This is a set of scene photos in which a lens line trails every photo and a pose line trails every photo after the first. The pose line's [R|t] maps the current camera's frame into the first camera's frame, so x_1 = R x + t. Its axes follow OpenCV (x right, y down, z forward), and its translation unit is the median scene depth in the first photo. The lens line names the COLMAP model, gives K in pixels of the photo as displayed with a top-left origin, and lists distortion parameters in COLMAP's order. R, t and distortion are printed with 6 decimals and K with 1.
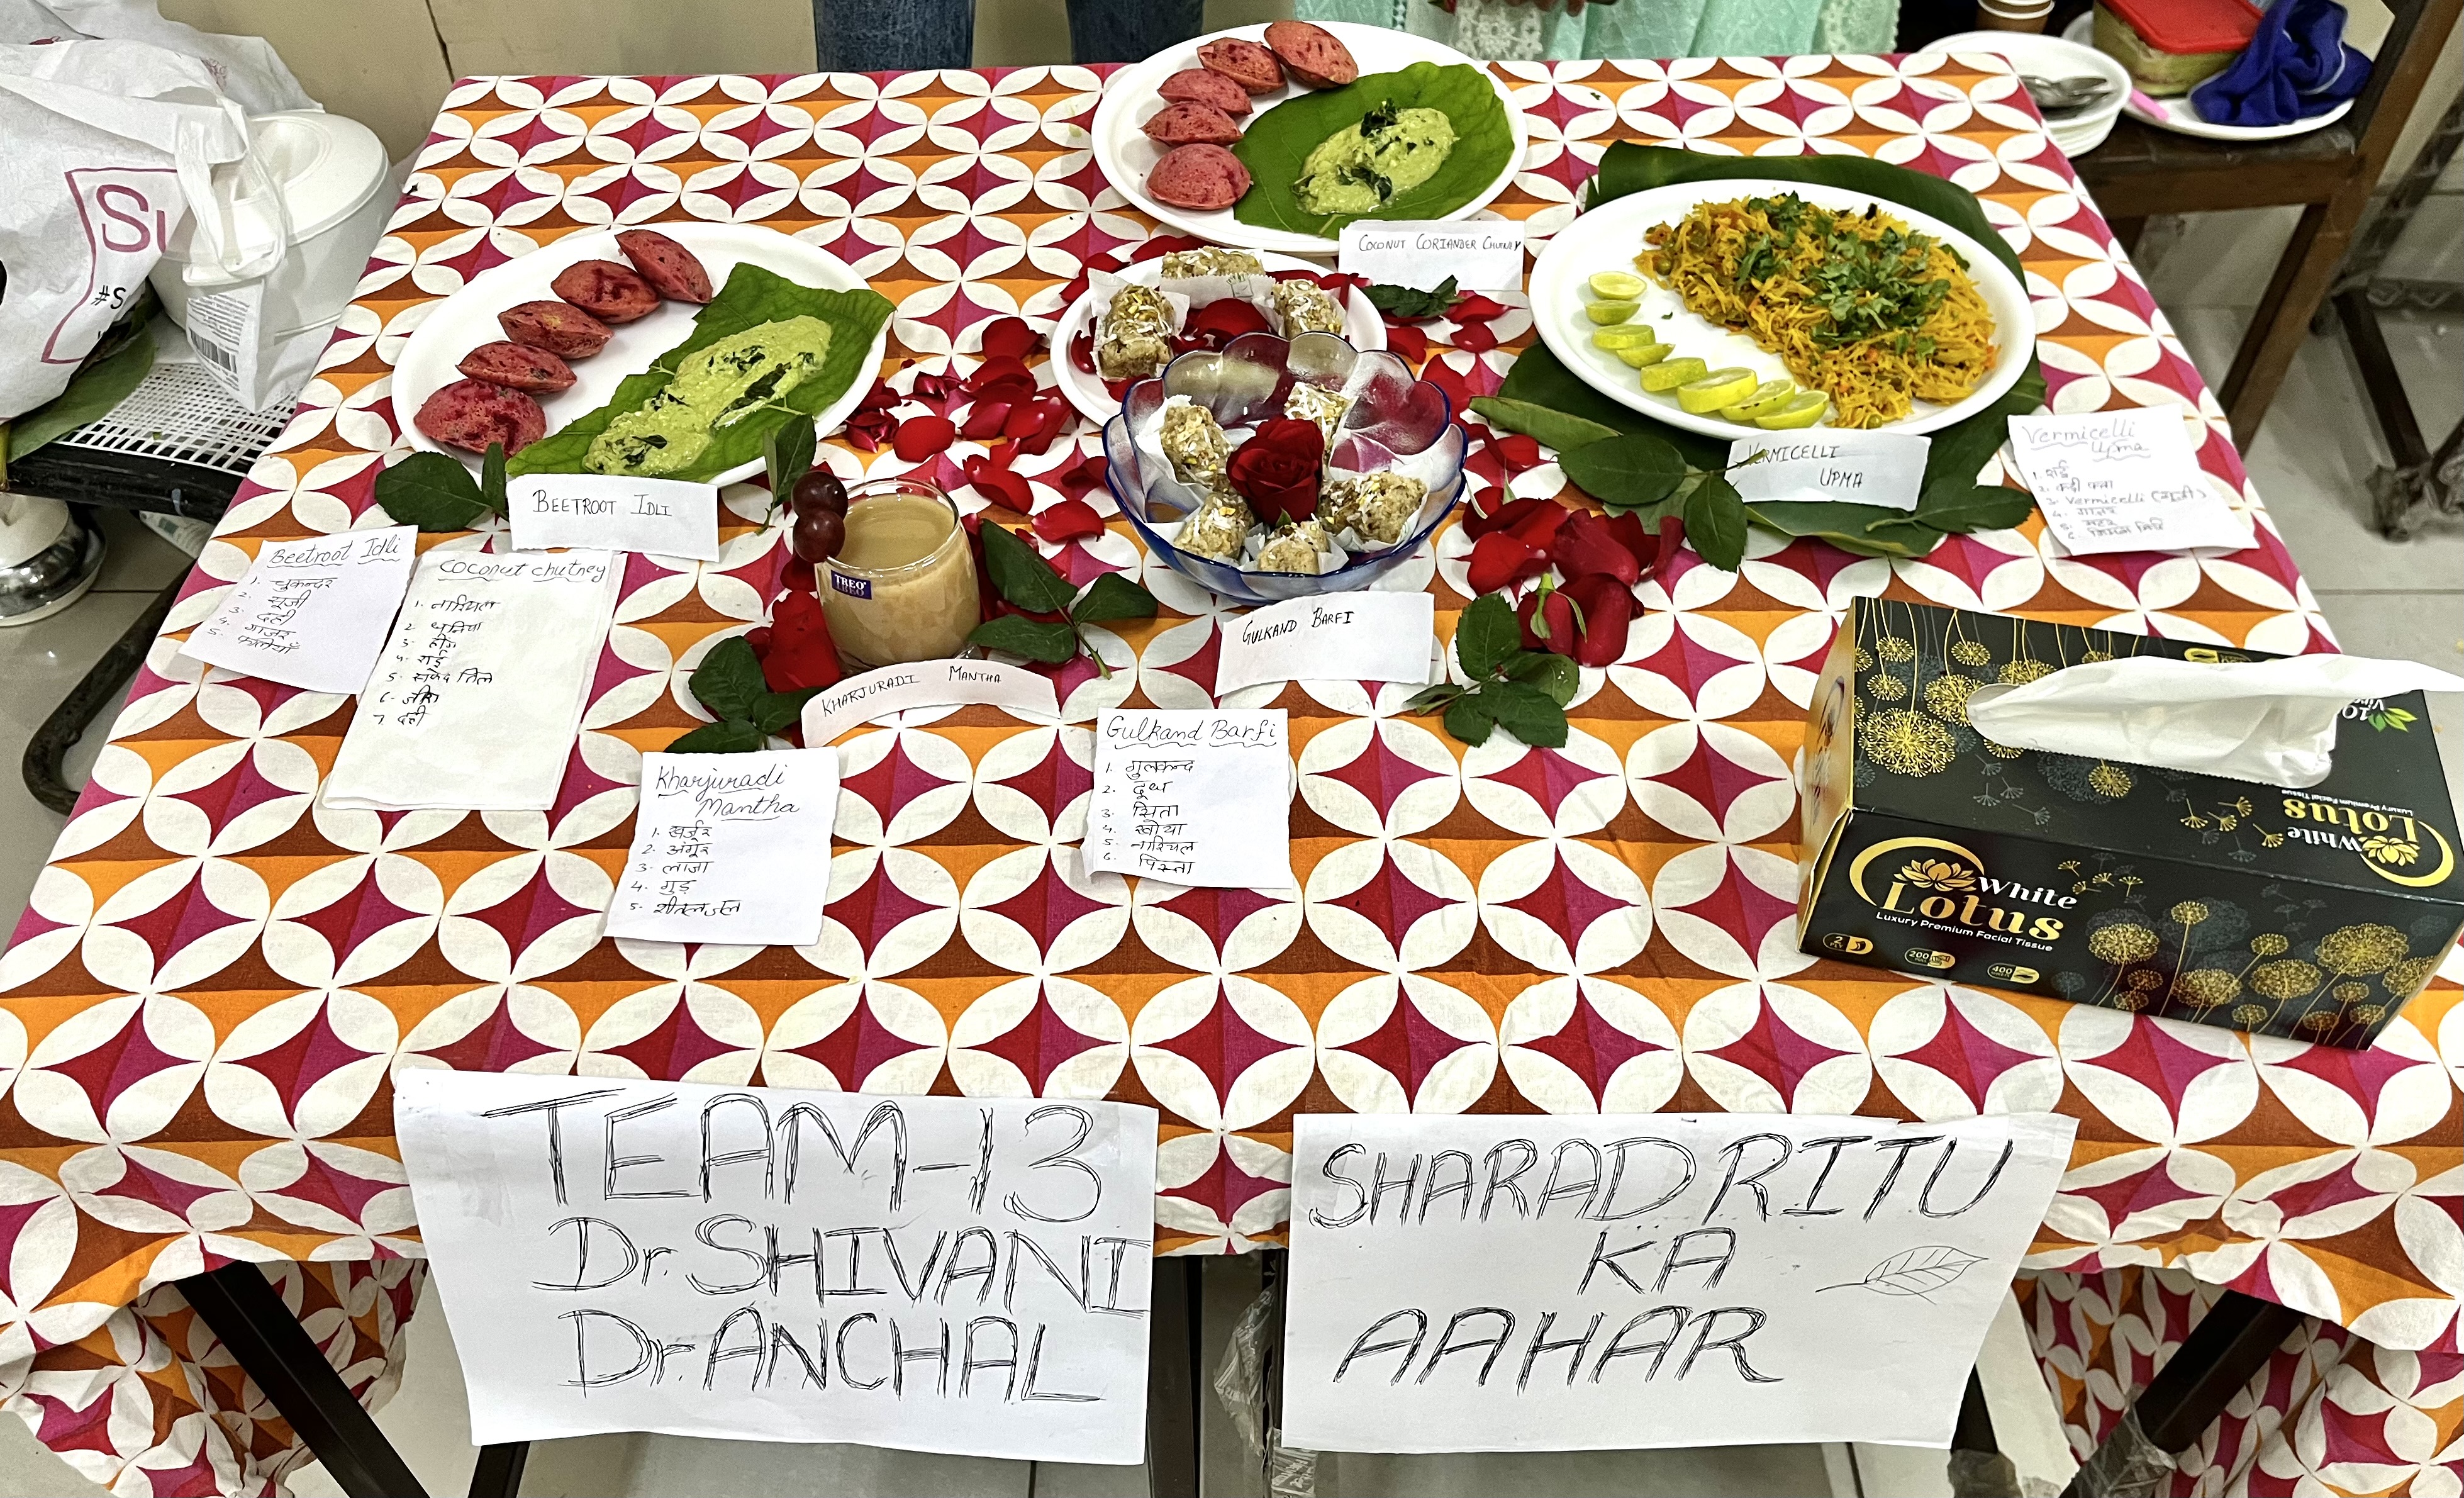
lens RADIAL K [[2124.4, 0, 1202.3], [0, 2124.4, 979.5], [0, 0, 1]] dist [0.057909, -0.089148]
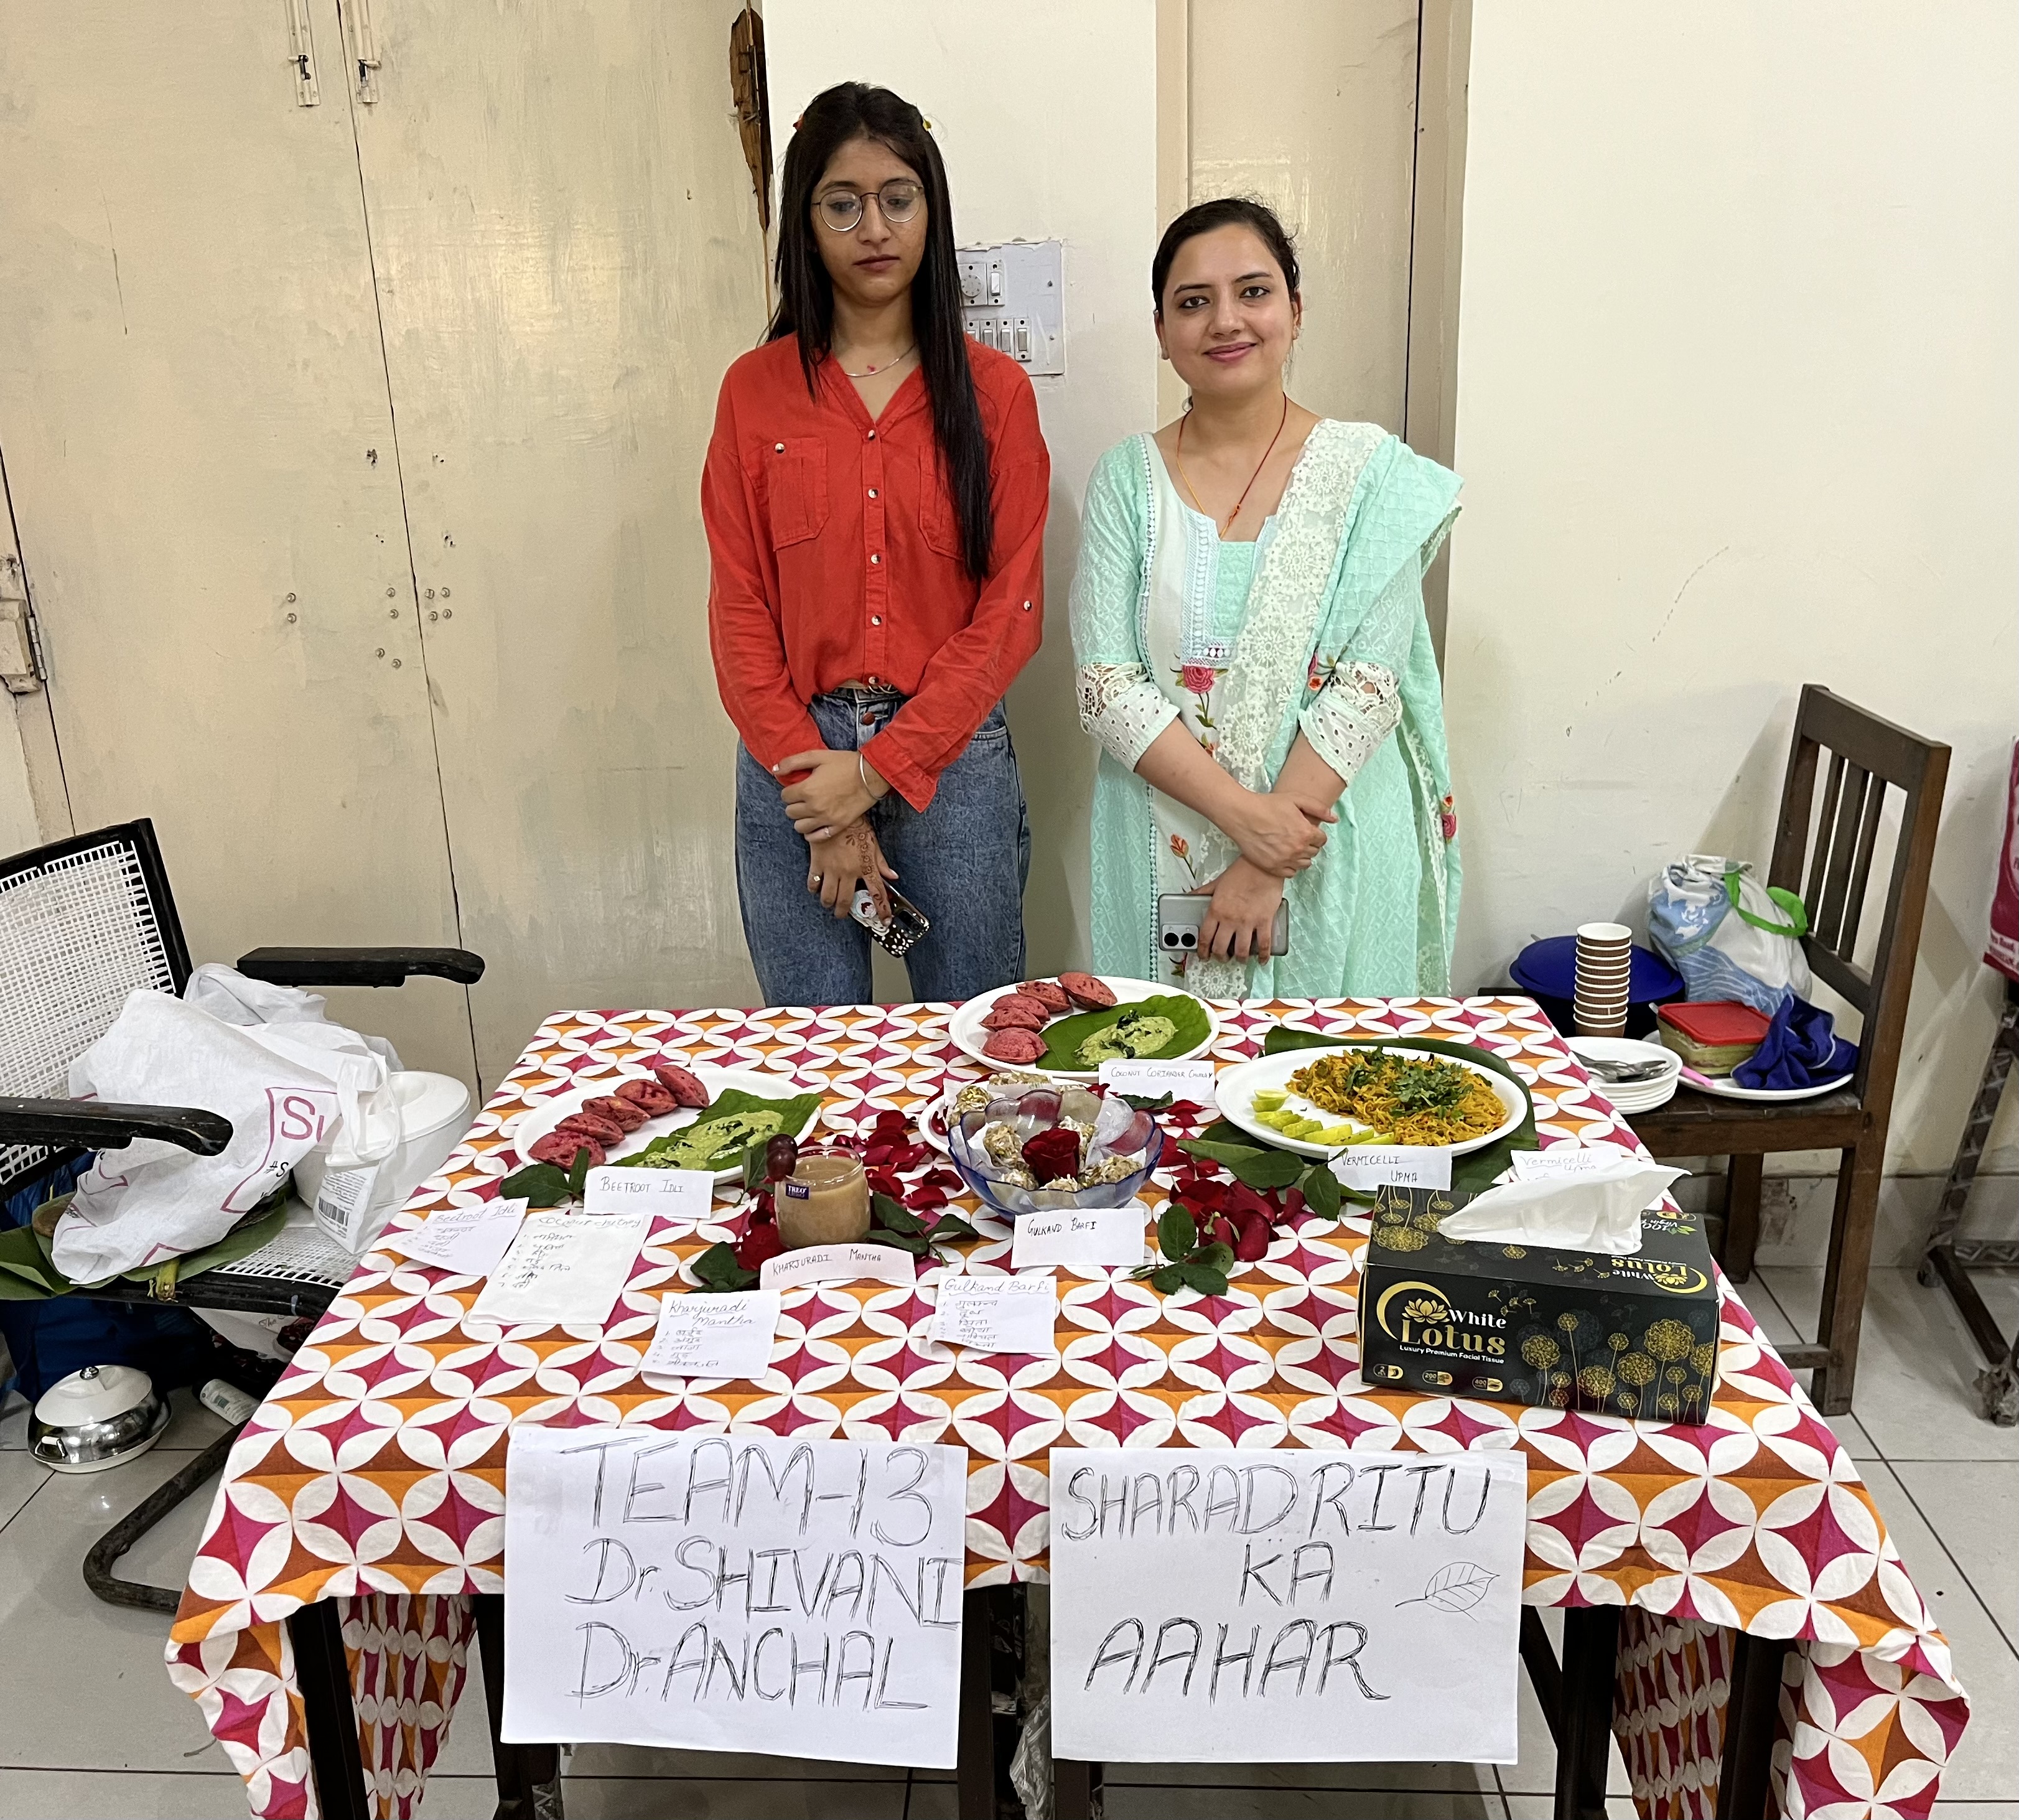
lens RADIAL K [[1813.1, 0, 999.5], [0, 1813.1, 907.8], [0, 0, 1]] dist [0.051276, -0.000314]
pose [[0.999682, -0.002555, -0.025098, 0.031609], [-0.010345, 0.865849, -0.500198, 0.316600], [0.023009, 0.500298, 0.865547, -0.338412]]
